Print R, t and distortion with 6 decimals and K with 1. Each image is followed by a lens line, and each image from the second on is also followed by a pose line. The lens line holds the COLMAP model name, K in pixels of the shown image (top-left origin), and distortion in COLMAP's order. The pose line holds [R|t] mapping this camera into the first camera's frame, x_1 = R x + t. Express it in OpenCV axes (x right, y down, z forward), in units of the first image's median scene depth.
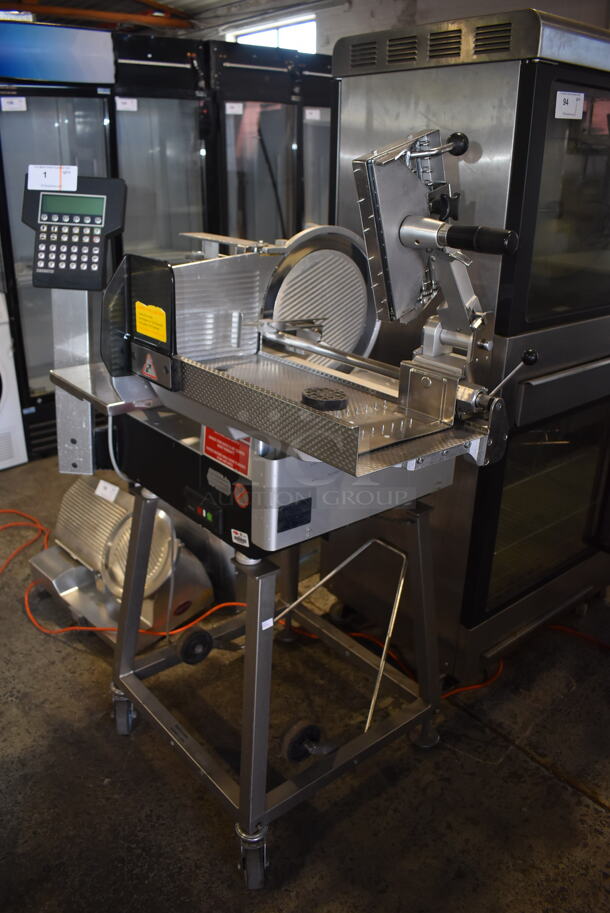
lens RADIAL K [[704.7, 0, 307.1], [0, 704.7, 453.2], [0, 0, 1]] dist [-0.100715, 0.016703]
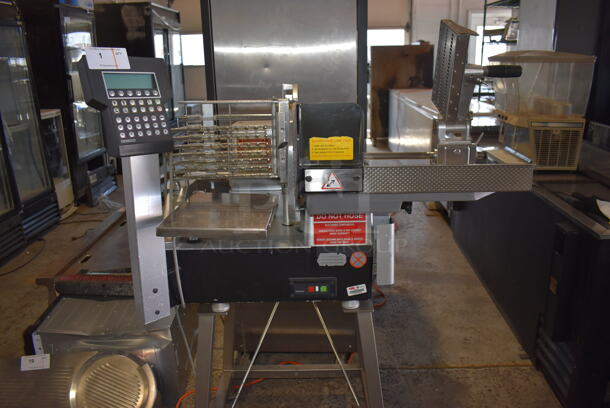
lens RADIAL K [[470.8, 0, 307.2], [0, 470.8, 203.3], [0, 0, 1]] dist [-0.100715, 0.016703]
pose [[0.656450, -0.248791, 0.712163, -0.667417], [0.324135, 0.945485, 0.031523, -0.093367], [-0.681183, 0.210144, 0.701306, 0.288337]]
